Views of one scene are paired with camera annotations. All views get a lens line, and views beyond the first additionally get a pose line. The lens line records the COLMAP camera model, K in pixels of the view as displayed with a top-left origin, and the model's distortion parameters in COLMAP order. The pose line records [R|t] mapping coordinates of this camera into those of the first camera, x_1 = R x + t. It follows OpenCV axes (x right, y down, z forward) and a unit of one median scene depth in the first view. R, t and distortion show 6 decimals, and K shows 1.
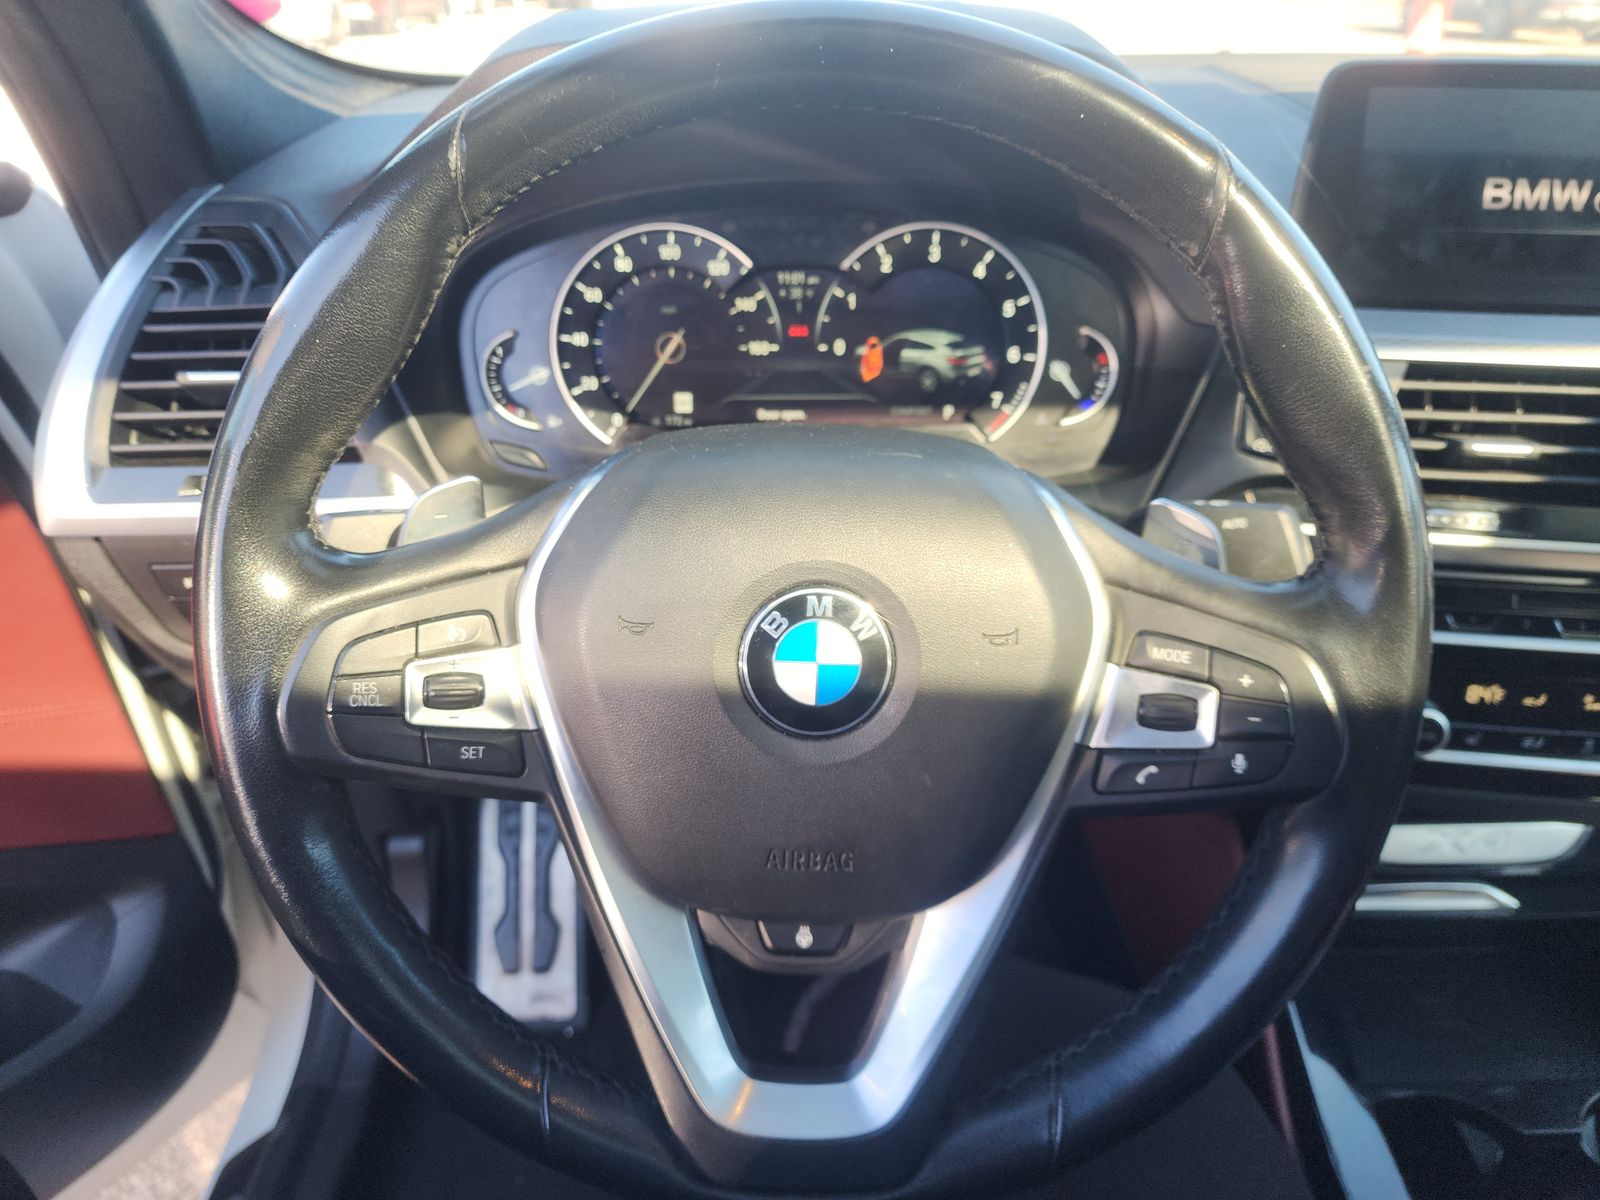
lens RADIAL K [[1076.3, 0, 800.0], [0, 1076.3, 600.0], [0, 0, 1]] dist [0.063911, -0.062853]
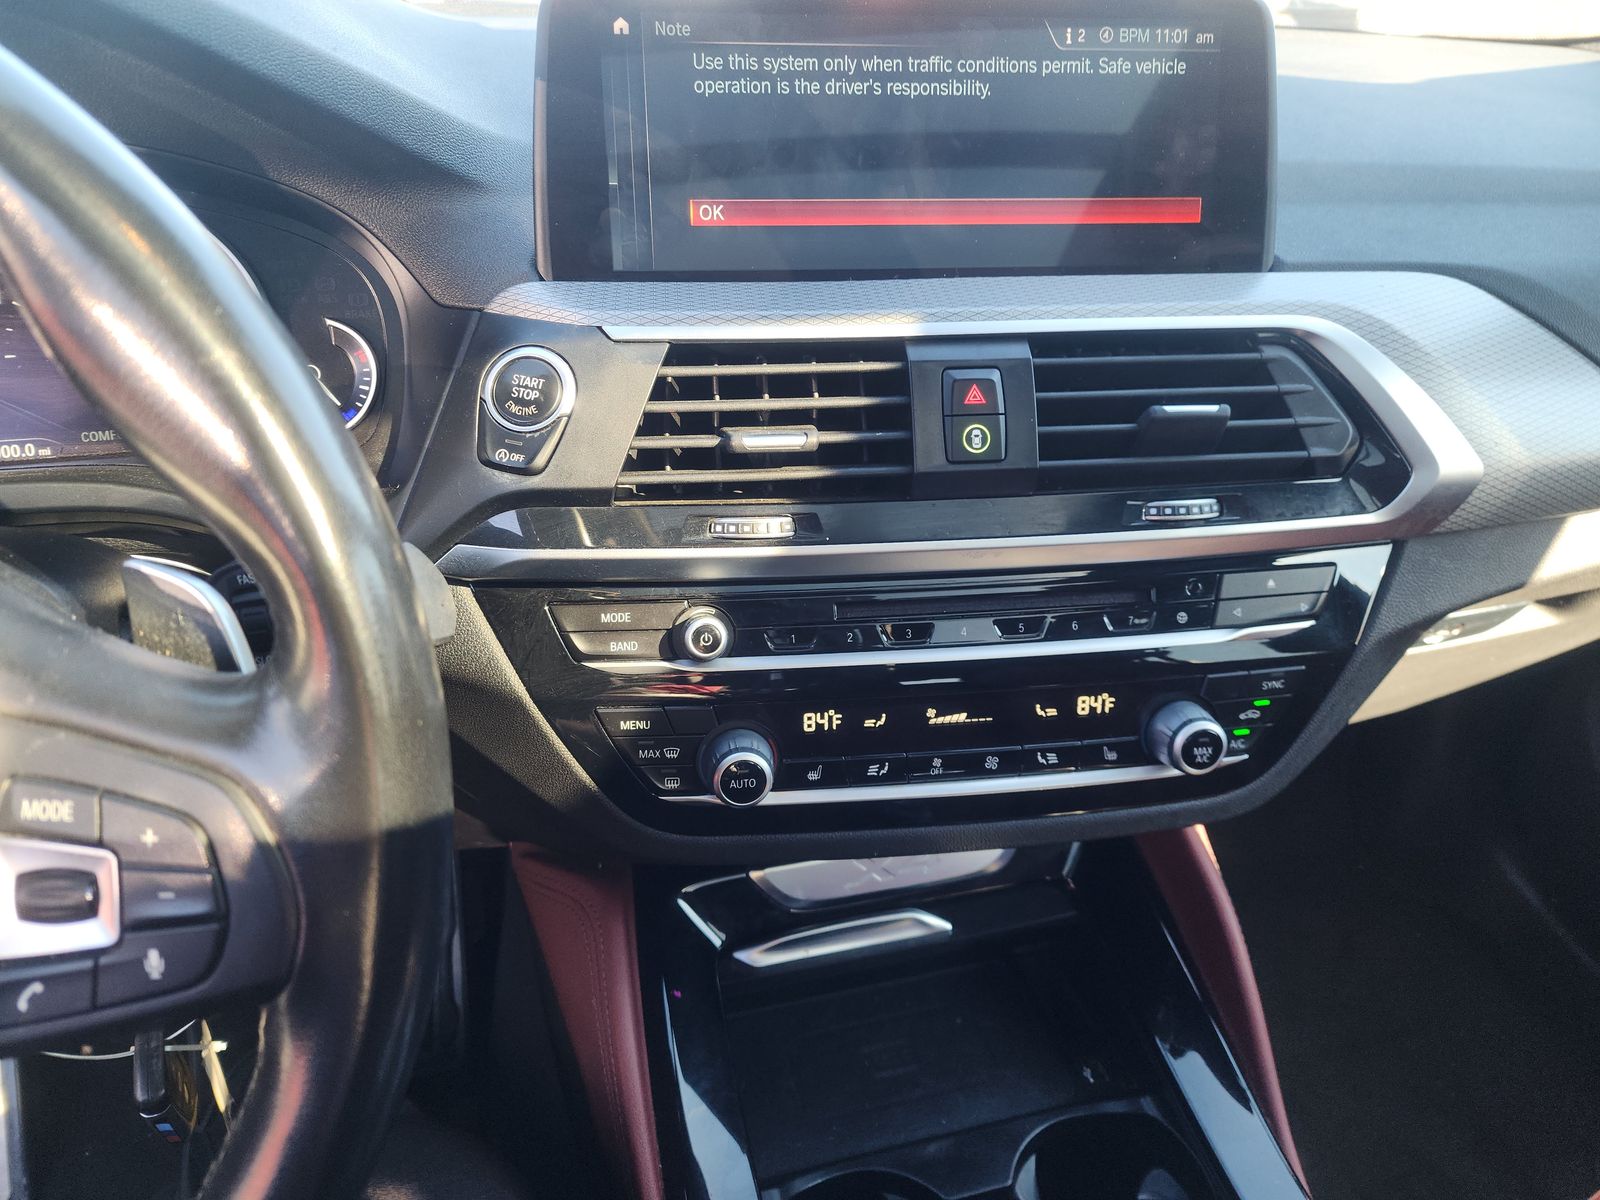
lens RADIAL K [[1076.3, 0, 800.0], [0, 1076.3, 600.0], [0, 0, 1]] dist [0.063911, -0.062853]
pose [[0.968698, -0.105110, 0.224892, 0.411710], [0.104217, 0.994428, 0.015874, -0.024207], [-0.225307, 0.008060, 0.974254, 0.162417]]
